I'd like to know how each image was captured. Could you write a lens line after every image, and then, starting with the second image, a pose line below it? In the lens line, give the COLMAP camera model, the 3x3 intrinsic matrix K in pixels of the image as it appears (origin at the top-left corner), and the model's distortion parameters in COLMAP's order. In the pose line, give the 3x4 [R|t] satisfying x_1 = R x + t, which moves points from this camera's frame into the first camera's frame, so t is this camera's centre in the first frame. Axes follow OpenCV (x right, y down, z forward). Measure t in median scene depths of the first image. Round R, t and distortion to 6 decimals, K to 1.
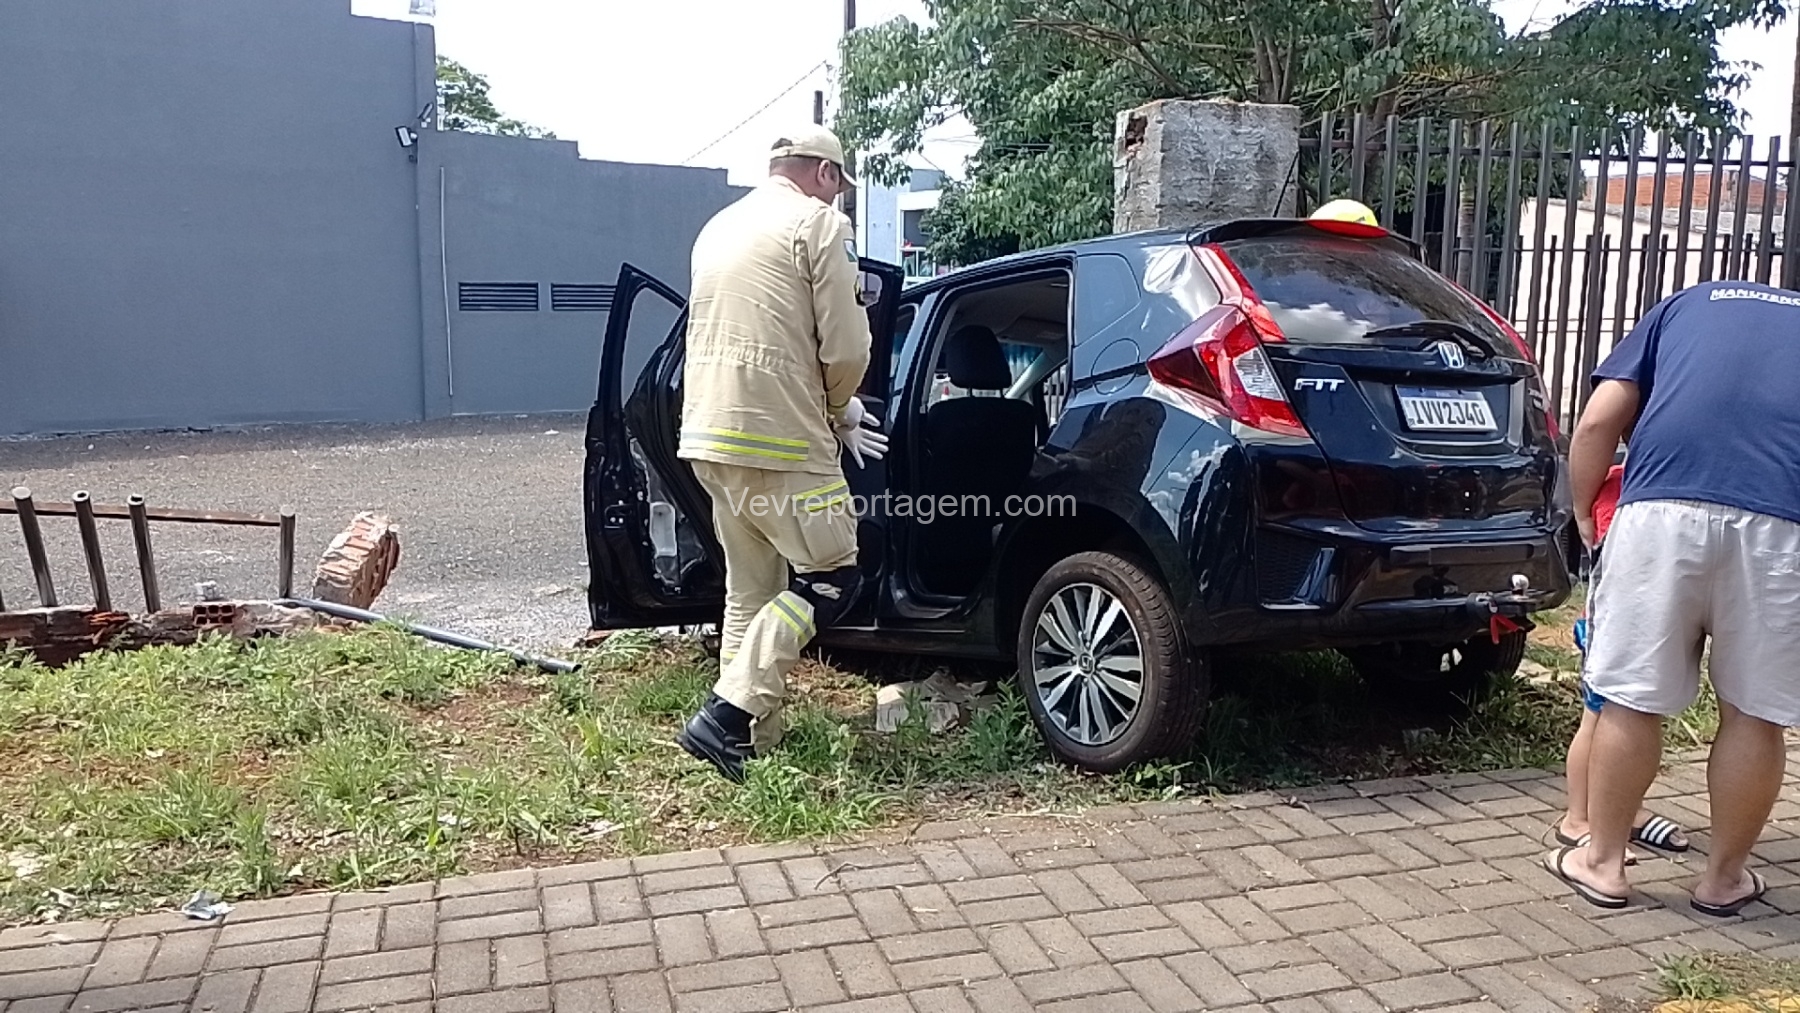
lens RADIAL K [[1338.3, 0, 925.9], [0, 1338.3, 491.9], [0, 0, 1]] dist [0.060203, -0.074190]
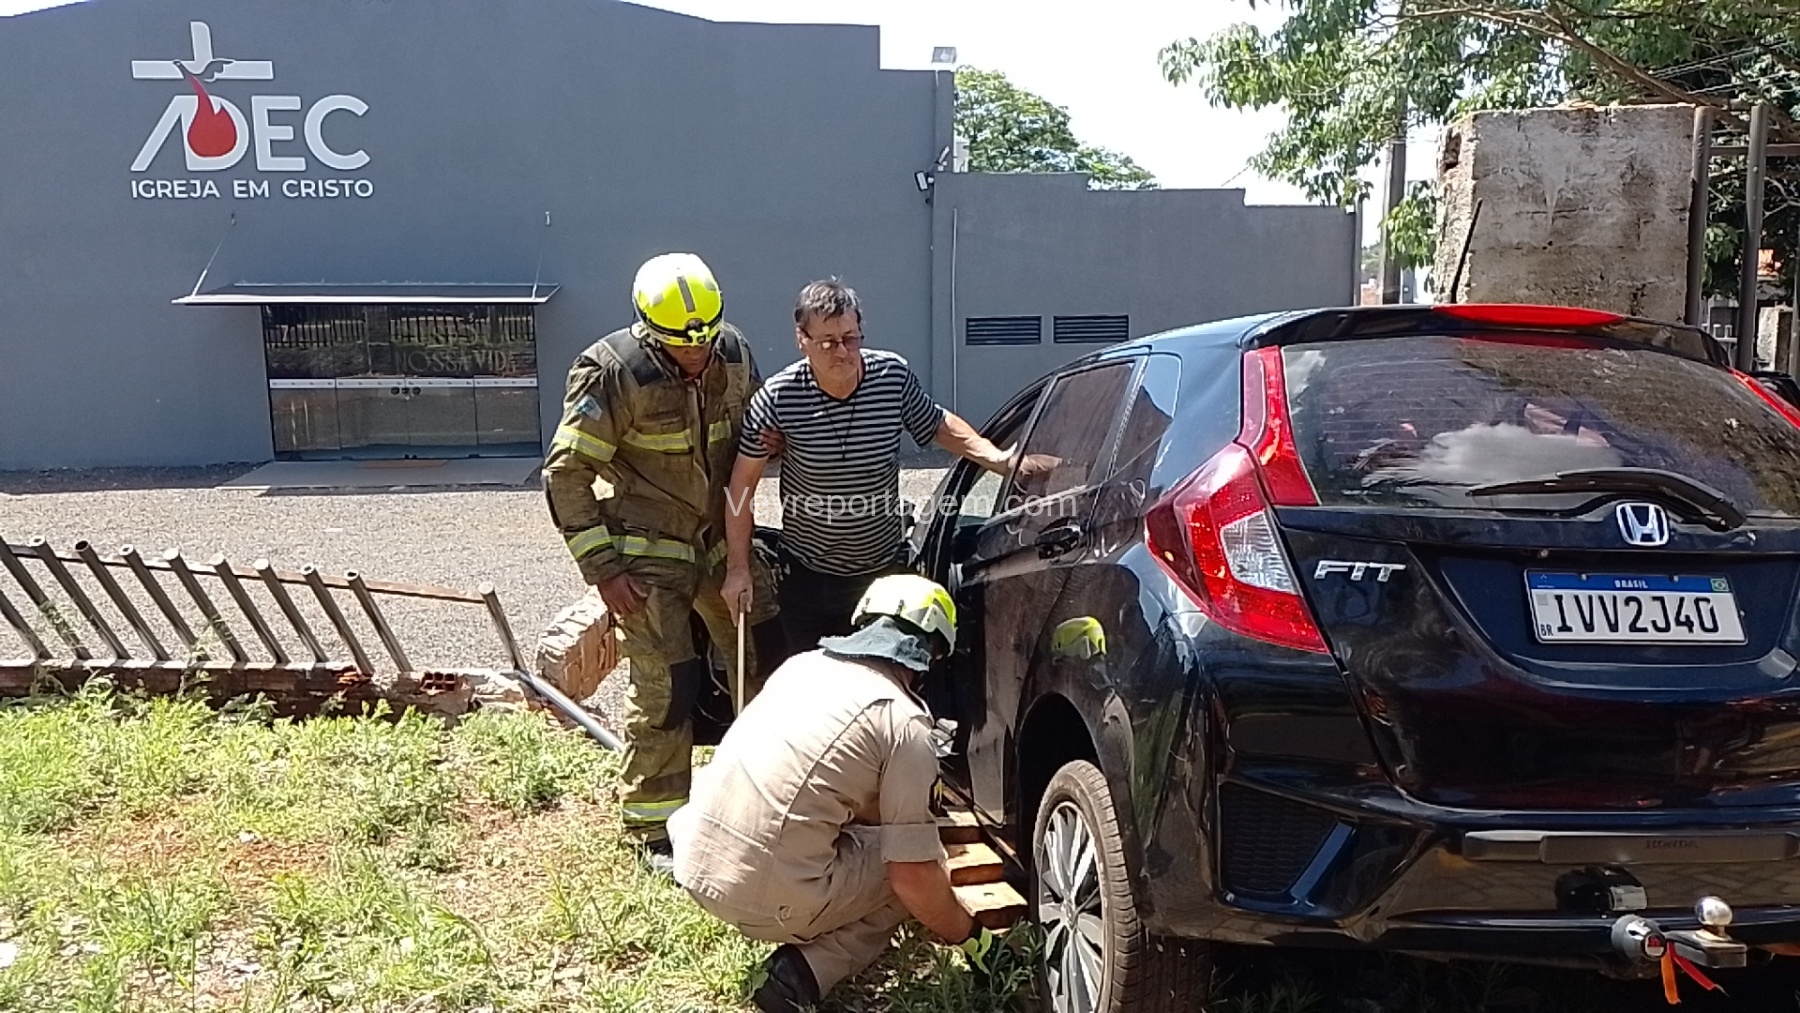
lens RADIAL K [[1338.3, 0, 915.0], [0, 1338.3, 498.7], [0, 0, 1]] dist [0.060203, -0.074190]
pose [[0.903437, 0.040500, -0.426803, 0.220936], [-0.043005, 0.999068, 0.003772, -0.062922], [0.426558, 0.014947, 0.904337, 0.180902]]
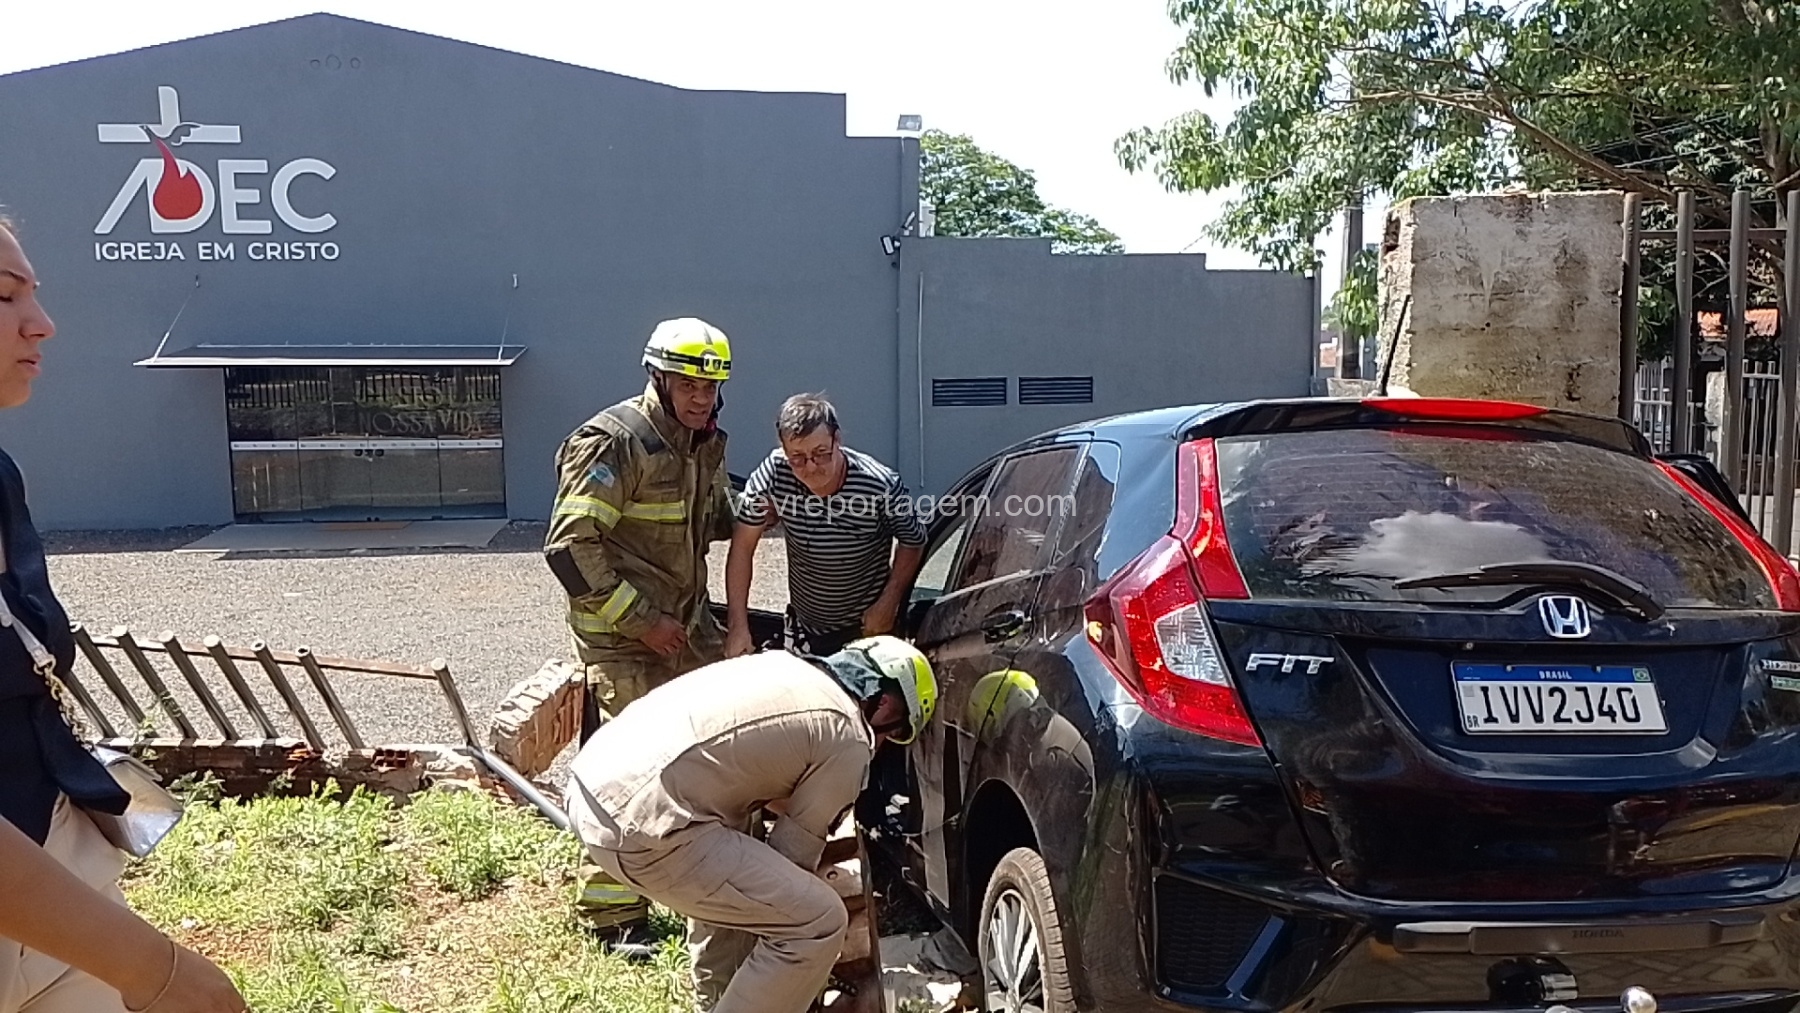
lens RADIAL K [[1338.3, 0, 914.0], [0, 1338.3, 500.0], [0, 0, 1]] dist [0.060203, -0.074190]
pose [[0.912514, 0.021615, -0.408475, 0.231455], [-0.040734, 0.998441, -0.038164, -0.074520], [0.407013, 0.051464, 0.911971, 0.179242]]
